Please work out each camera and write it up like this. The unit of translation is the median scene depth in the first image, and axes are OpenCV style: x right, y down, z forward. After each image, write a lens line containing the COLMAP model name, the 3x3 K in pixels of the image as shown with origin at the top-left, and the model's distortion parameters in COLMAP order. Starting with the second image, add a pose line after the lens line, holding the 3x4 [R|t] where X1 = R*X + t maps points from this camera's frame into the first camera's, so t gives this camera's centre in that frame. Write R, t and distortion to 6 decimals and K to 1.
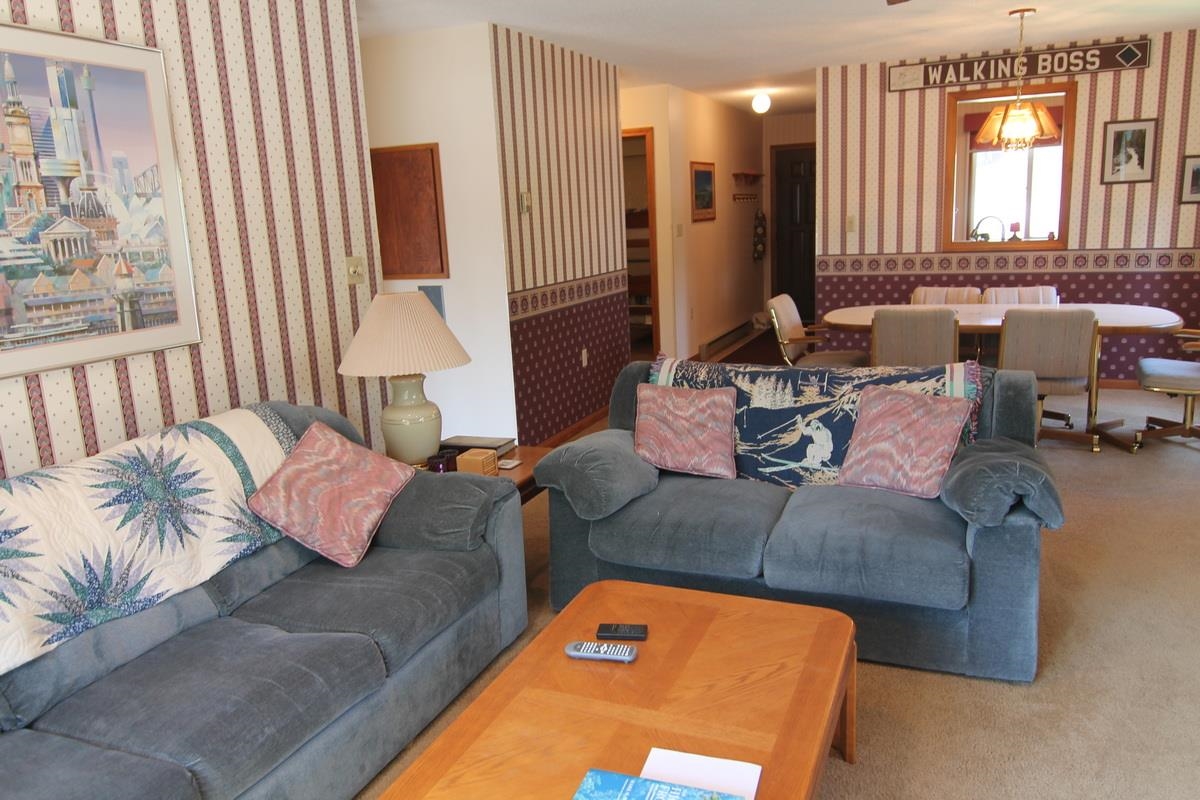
lens RADIAL K [[866.7, 0, 600.0], [0, 866.7, 400.0], [0, 0, 1]] dist [-0.000447, -0.026461]
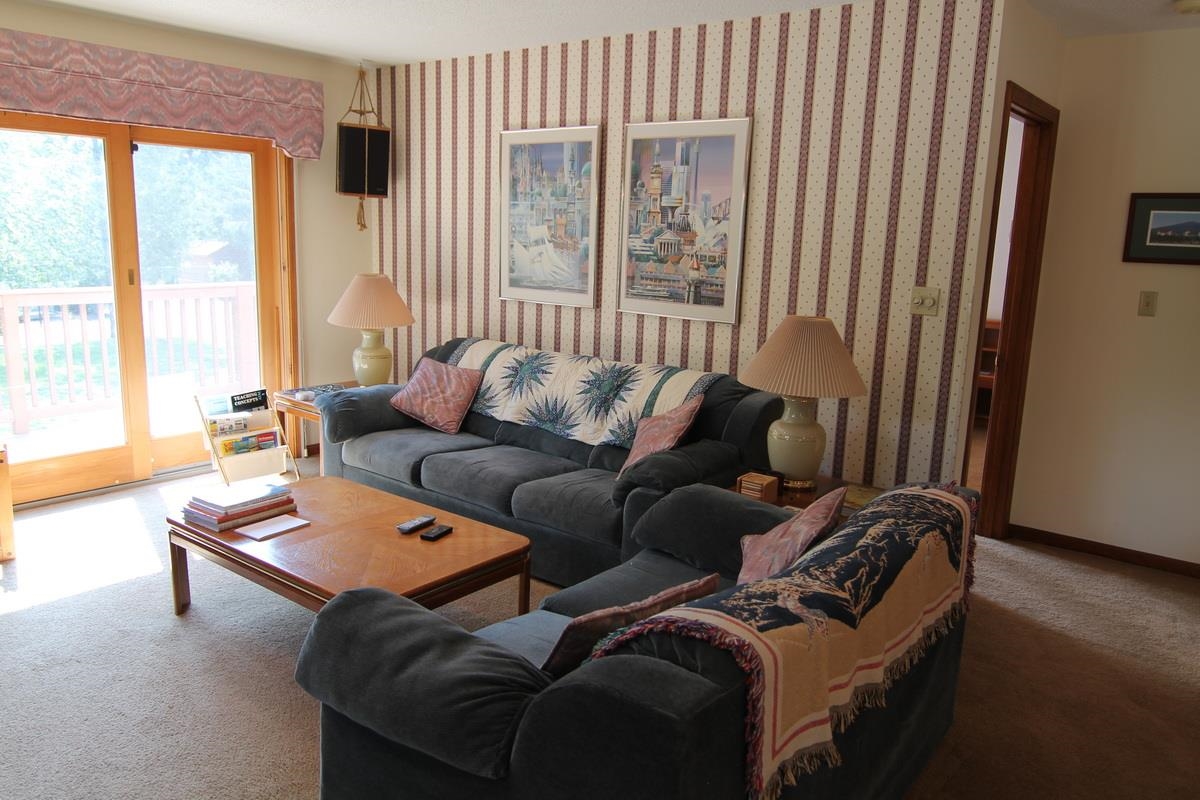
lens RADIAL K [[866.7, 0, 600.0], [0, 866.7, 400.0], [0, 0, 1]] dist [-0.000447, -0.026461]
pose [[-0.271612, 0.221551, -0.936558, 1.074126], [-0.224301, 0.931771, 0.285469, -0.348349], [0.935904, 0.287608, -0.203386, 1.282611]]
